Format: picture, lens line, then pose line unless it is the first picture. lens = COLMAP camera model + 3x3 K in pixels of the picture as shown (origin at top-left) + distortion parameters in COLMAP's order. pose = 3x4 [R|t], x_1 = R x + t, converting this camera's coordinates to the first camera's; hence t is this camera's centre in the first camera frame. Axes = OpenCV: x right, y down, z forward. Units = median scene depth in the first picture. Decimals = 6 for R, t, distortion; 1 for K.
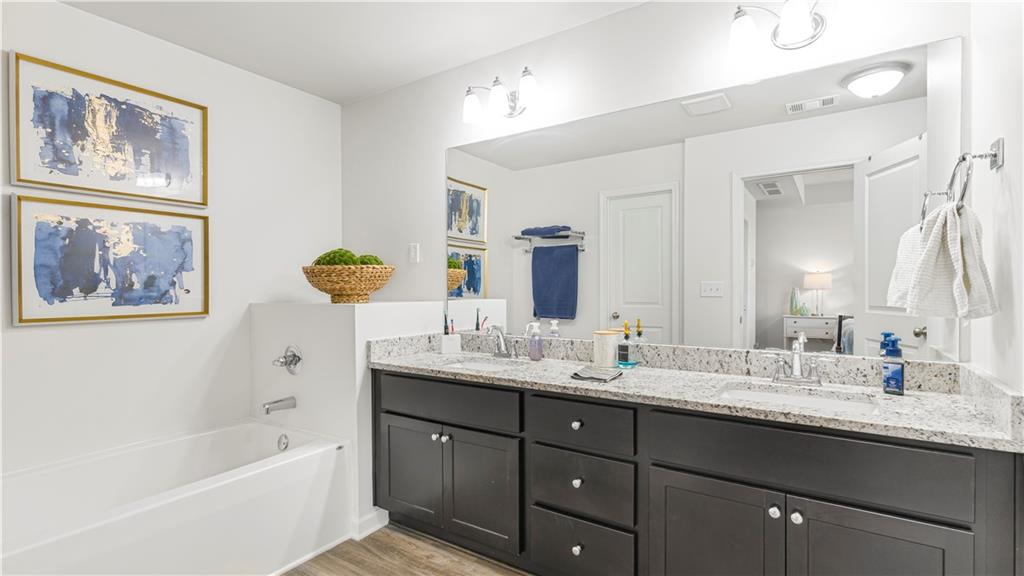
lens RADIAL K [[482.2, 0, 507.6], [0, 482.2, 291.3], [0, 0, 1]] dist [0.002578, -0.000452]
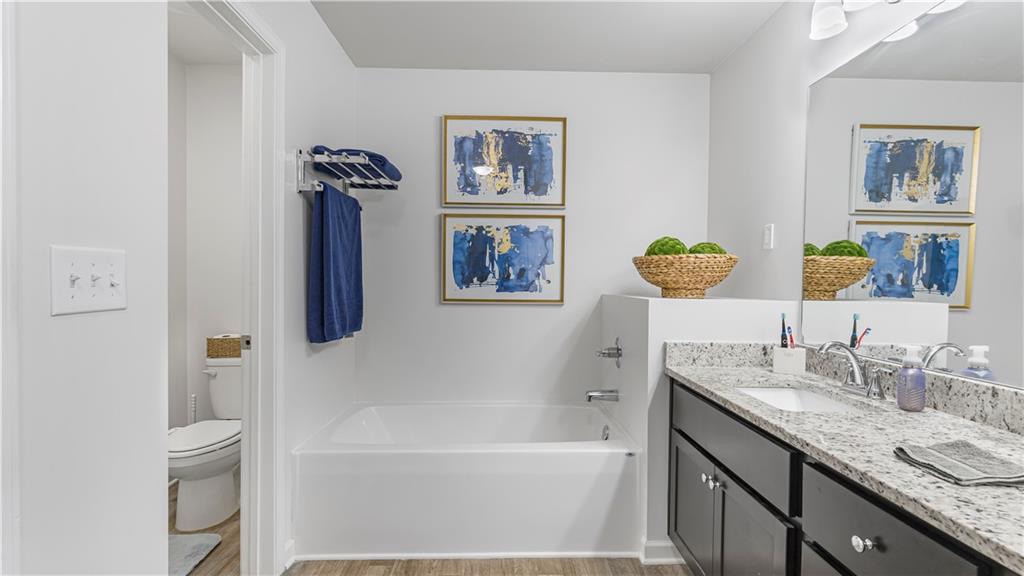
lens RADIAL K [[482.2, 0, 507.6], [0, 482.2, 291.3], [0, 0, 1]] dist [0.002578, -0.000452]
pose [[0.570956, 0.031692, -0.820369, 0.261979], [-0.021071, 0.999491, 0.023947, -0.002774], [0.820710, 0.003614, 0.571333, 0.285010]]
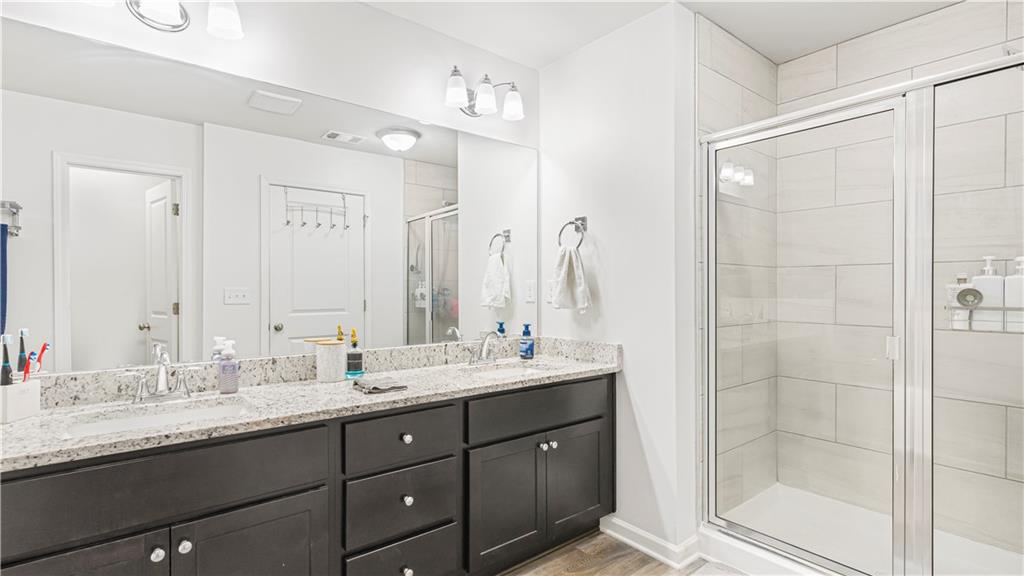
lens RADIAL K [[482.2, 0, 507.6], [0, 482.2, 291.3], [0, 0, 1]] dist [0.002578, -0.000452]
pose [[0.298121, 0.009699, 0.954479, -0.522215], [0.008276, 0.999885, -0.012745, 0.004662], [-0.954492, 0.011699, 0.298007, 0.402760]]
